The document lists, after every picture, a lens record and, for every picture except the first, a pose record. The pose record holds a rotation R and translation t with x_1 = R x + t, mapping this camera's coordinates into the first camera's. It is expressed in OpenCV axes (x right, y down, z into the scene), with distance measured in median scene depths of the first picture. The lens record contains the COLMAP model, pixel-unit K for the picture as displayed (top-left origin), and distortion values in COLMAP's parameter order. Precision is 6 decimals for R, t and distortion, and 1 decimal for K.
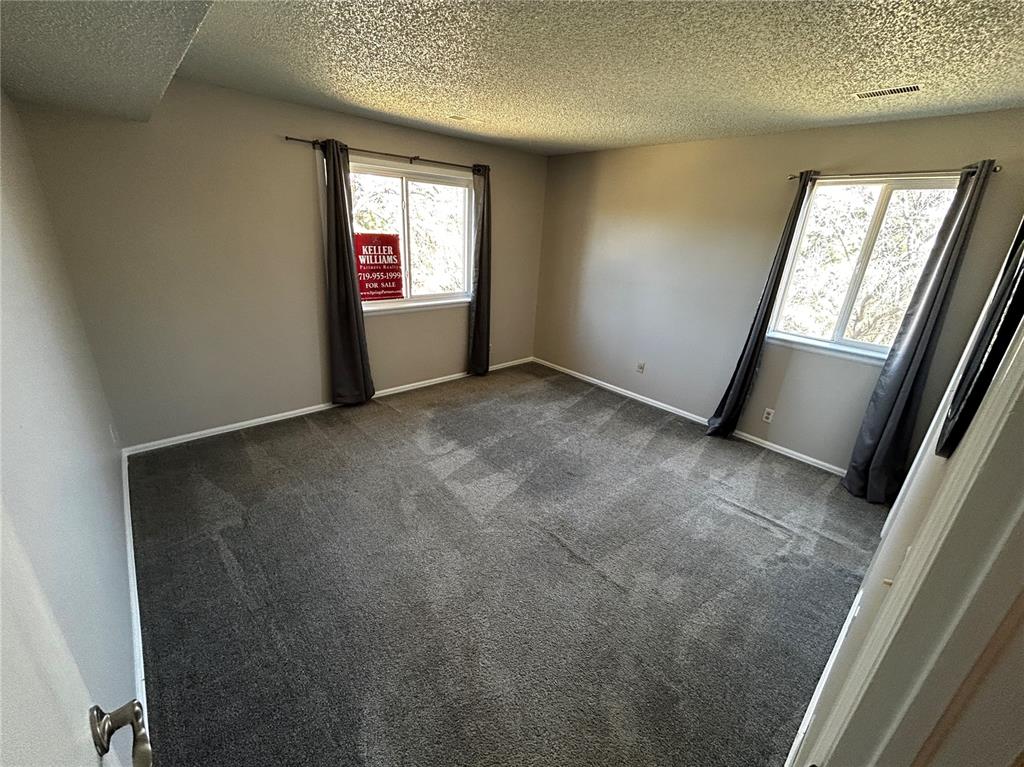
lens RADIAL K [[415.8, 0, 518.1], [0, 415.8, 383.1], [0, 0, 1]] dist [0.013139, -0.000009]
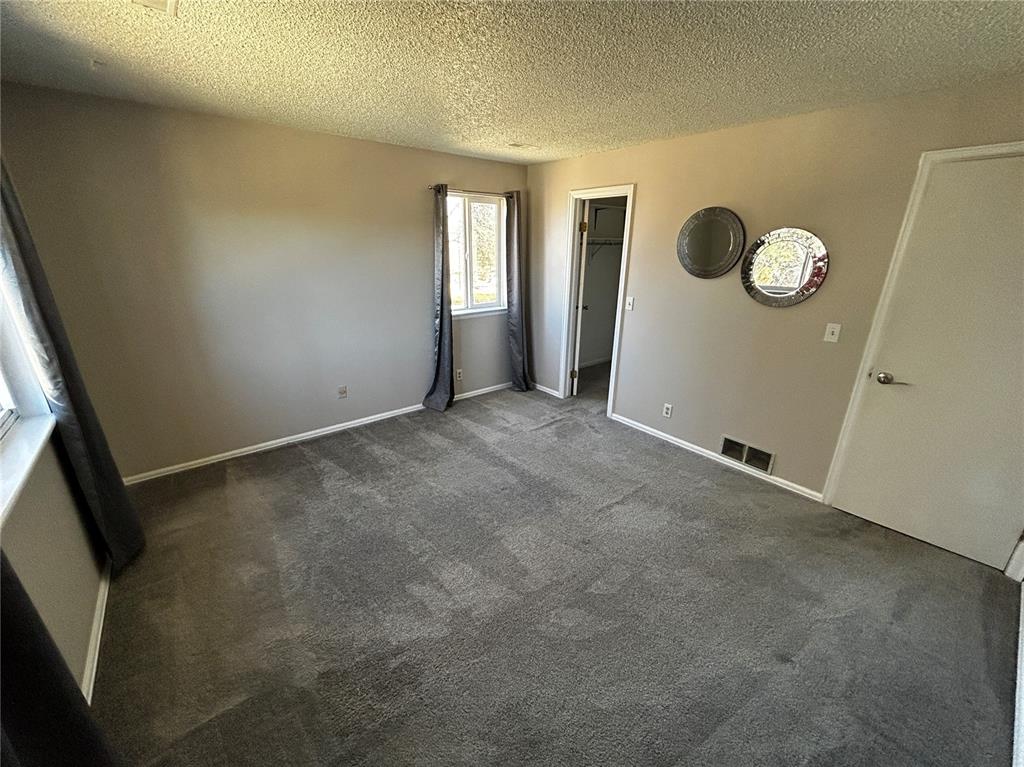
lens RADIAL K [[415.8, 0, 518.1], [0, 415.8, 383.1], [0, 0, 1]] dist [0.013139, -0.000009]
pose [[0.061084, -0.389665, 0.918929, -0.587270], [0.339629, 0.873827, 0.347963, -0.288794], [-0.938574, 0.290840, 0.185718, 0.612113]]
